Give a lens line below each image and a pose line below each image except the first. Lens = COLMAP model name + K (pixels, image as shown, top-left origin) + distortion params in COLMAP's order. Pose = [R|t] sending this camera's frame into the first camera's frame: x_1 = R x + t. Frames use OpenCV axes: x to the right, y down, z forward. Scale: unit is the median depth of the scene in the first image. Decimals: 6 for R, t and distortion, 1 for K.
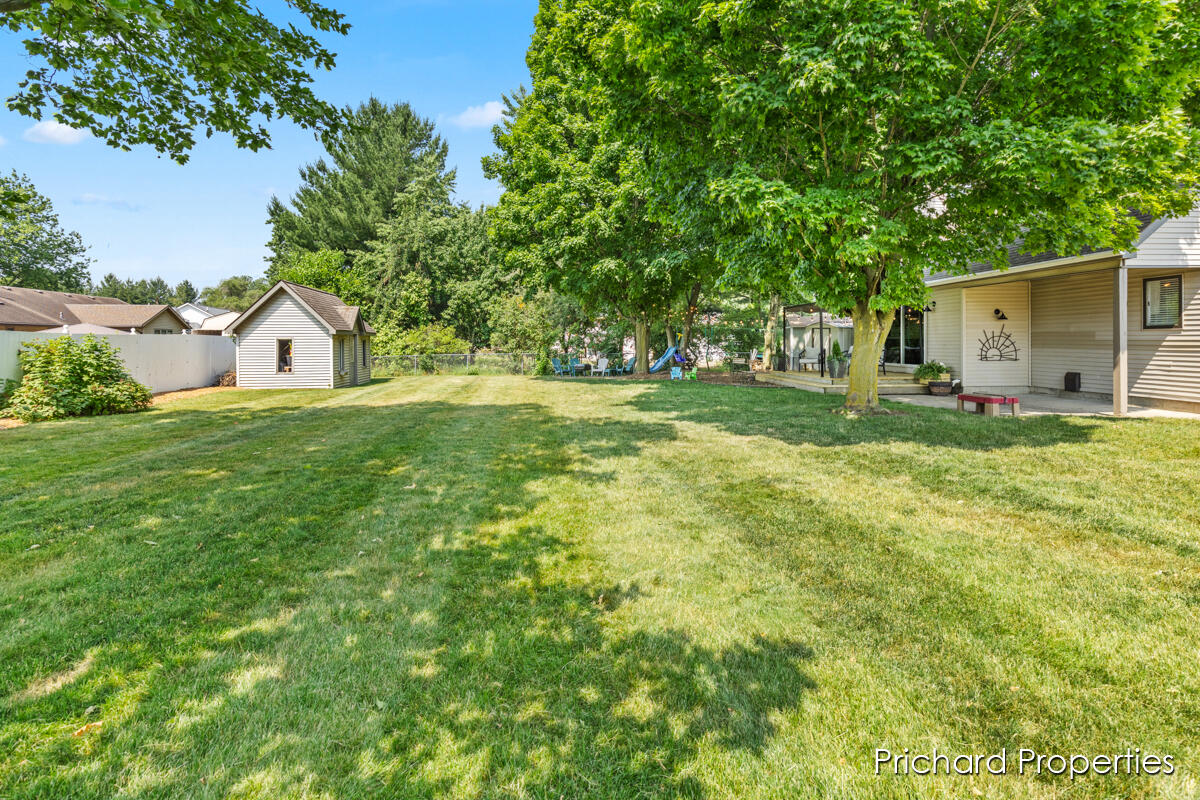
lens RADIAL K [[555.5, 0, 588.1], [0, 555.5, 342.8], [0, 0, 1]] dist [0.003129, 0.000538]
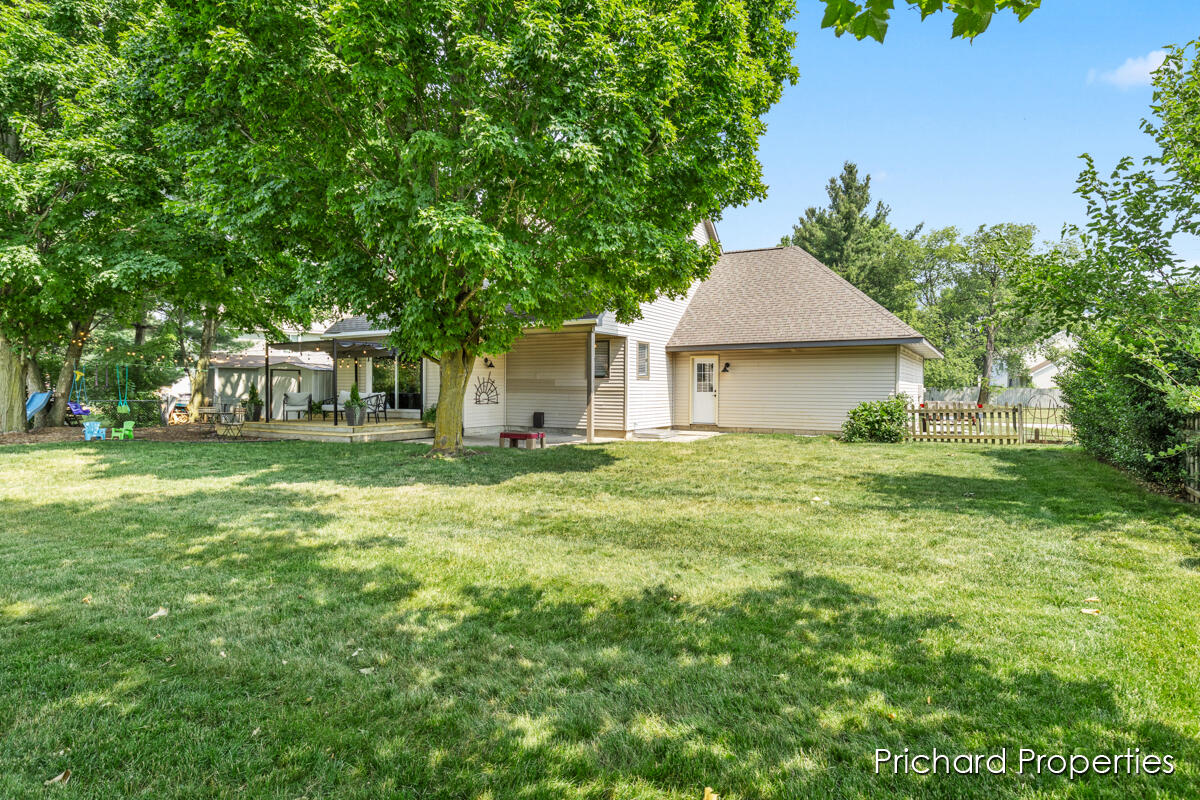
lens RADIAL K [[671.3, 0, 596.8], [0, 671.3, 395.8], [0, 0, 1]] dist [0.000606, 0.000026]
pose [[0.536803, -0.002748, 0.843703, -0.367131], [-0.004167, 0.999974, 0.005908, 0.008808], [-0.843697, -0.006687, 0.536777, 0.110359]]
